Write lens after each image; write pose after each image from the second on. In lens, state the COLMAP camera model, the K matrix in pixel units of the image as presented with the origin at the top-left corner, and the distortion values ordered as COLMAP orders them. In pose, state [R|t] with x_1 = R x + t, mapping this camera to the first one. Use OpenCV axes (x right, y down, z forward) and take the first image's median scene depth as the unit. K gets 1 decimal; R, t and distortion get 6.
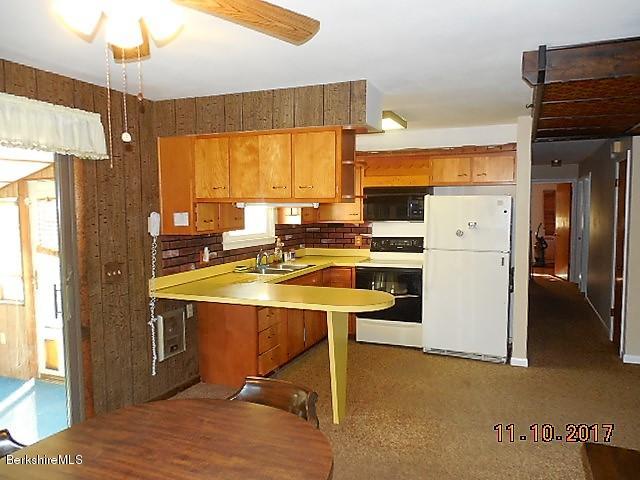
lens RADIAL K [[482.9, 0, 320.0], [0, 482.9, 240.0], [0, 0, 1]] dist [0.014054, -0.001947]
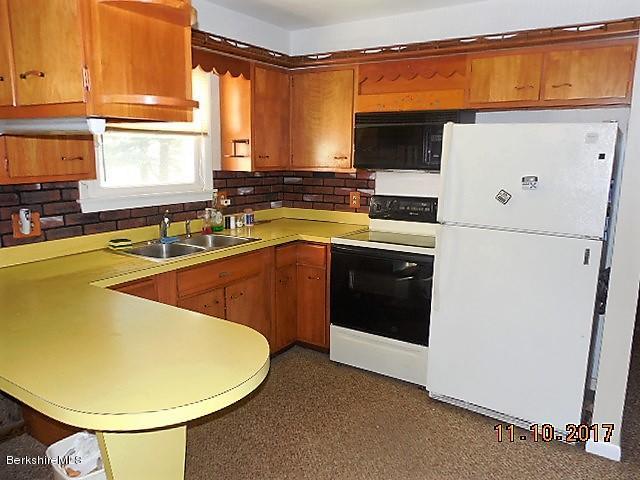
lens RADIAL K [[482.9, 0, 320.0], [0, 482.9, 240.0], [0, 0, 1]] dist [0.014054, -0.001947]
pose [[0.984378, 0.048992, -0.169113, 0.169566], [-0.029889, 0.993064, 0.113714, -0.019717], [0.173511, -0.106883, 0.979015, 0.412052]]
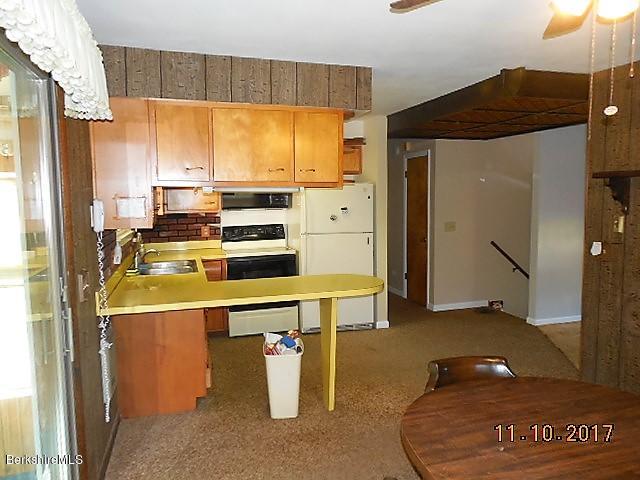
lens RADIAL K [[482.9, 0, 320.0], [0, 482.9, 240.0], [0, 0, 1]] dist [0.014054, -0.001947]
pose [[0.774205, -0.062391, 0.629852, -0.392788], [0.052446, 0.998031, 0.034397, -0.003165], [-0.630758, 0.006403, 0.775953, 0.161066]]
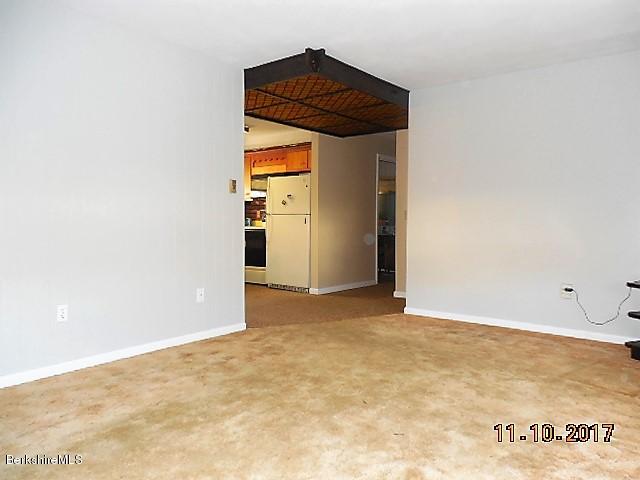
lens RADIAL K [[482.9, 0, 320.0], [0, 482.9, 240.0], [0, 0, 1]] dist [0.014054, -0.001947]
pose [[0.964255, 0.015694, -0.264513, 0.719281], [-0.023356, 0.999393, -0.025847, 0.123202], [0.263946, 0.031101, 0.964036, -0.335985]]
